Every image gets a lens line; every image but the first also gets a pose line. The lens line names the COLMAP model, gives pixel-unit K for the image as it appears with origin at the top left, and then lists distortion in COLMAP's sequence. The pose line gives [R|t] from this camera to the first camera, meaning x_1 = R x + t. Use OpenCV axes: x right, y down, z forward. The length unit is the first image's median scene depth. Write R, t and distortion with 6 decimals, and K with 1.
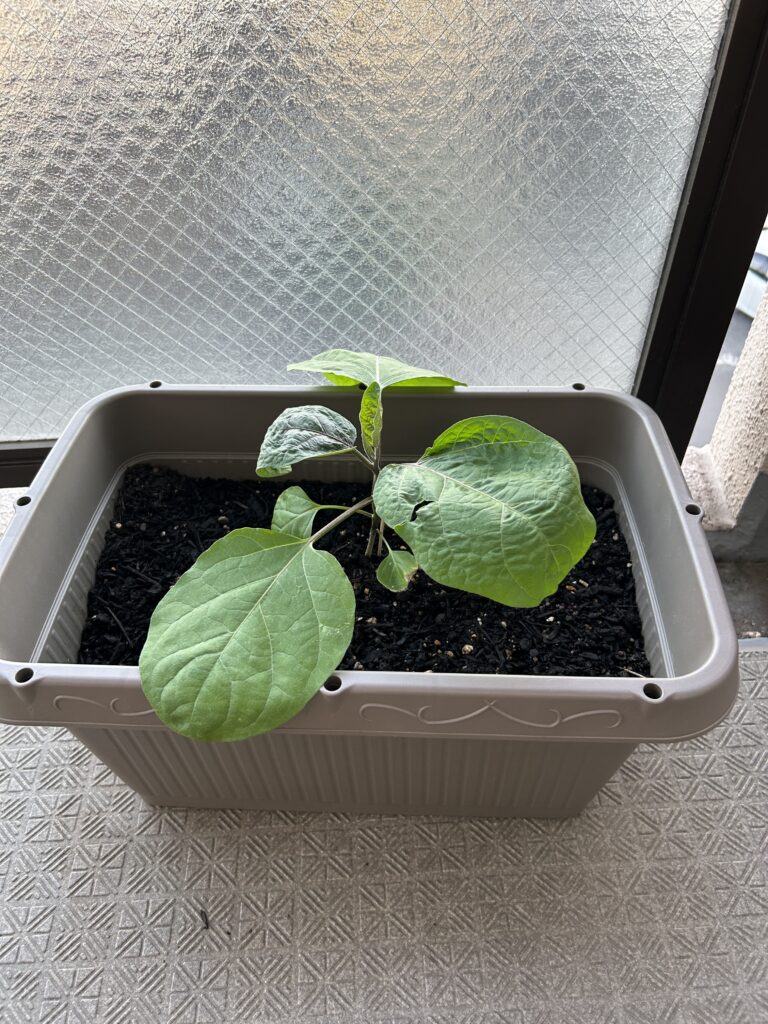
lens RADIAL K [[770.8, 0, 380.6], [0, 770.8, 514.2], [0, 0, 1]] dist [0.007777, -0.000771]
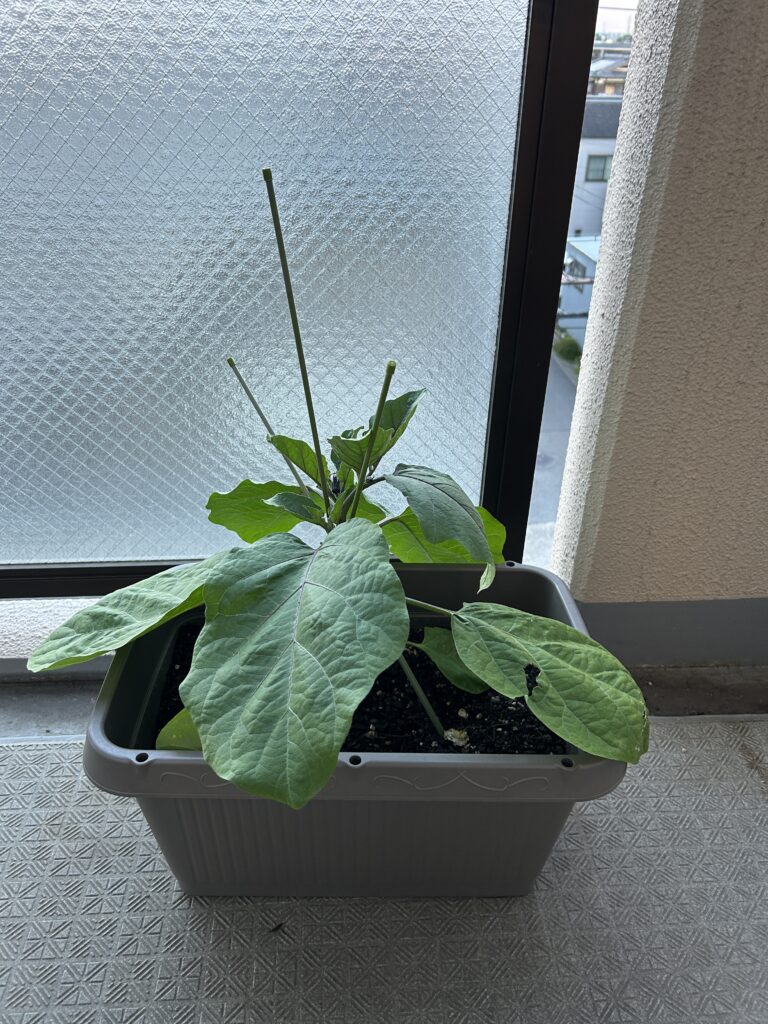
lens RADIAL K [[770.8, 0, 386.7], [0, 770.8, 510.7], [0, 0, 1]] dist [0.007777, -0.000771]
pose [[0.999143, 0.026051, 0.032165, 0.135799], [-0.017066, 0.967248, -0.253259, 0.202745], [-0.037709, 0.252493, 0.966864, -0.525455]]
